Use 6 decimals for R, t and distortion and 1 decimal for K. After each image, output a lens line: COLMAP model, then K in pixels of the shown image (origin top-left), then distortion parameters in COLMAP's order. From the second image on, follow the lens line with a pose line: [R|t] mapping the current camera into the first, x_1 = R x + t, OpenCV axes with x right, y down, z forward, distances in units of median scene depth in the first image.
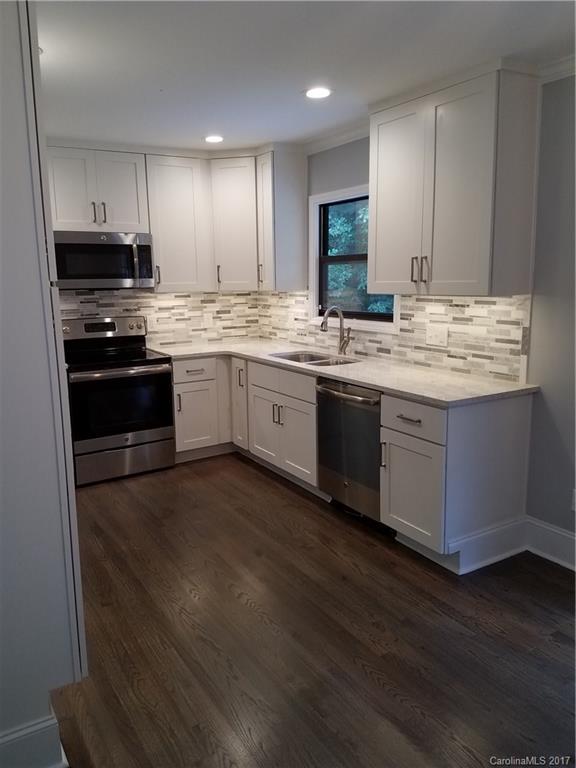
lens RADIAL K [[607.2, 0, 287.7], [0, 607.2, 388.6], [0, 0, 1]] dist [0.119549, -0.157839]
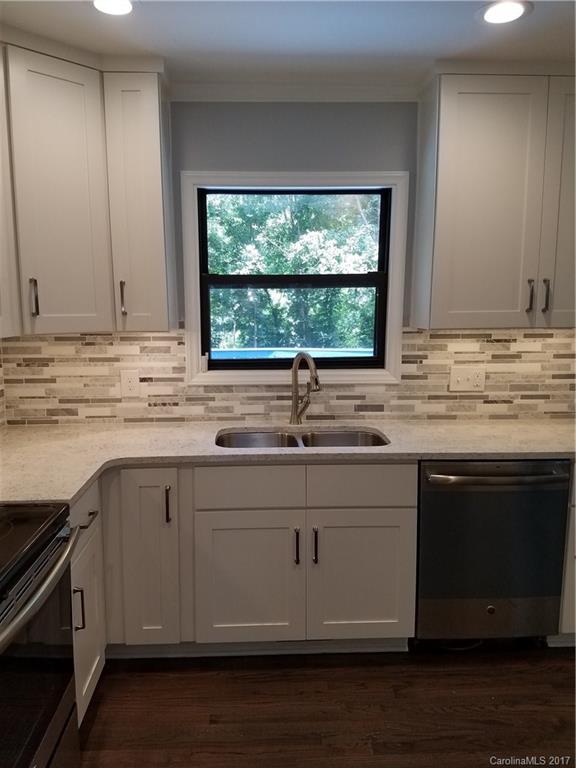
lens RADIAL K [[575.2, 0, 283.5], [0, 575.2, 395.3], [0, 0, 1]] dist [0.045527, -0.046942]
pose [[0.485783, -0.122726, 0.865421, -0.419383], [0.160596, 0.985771, 0.049647, -0.111871], [-0.859199, 0.114865, 0.498580, 0.654903]]
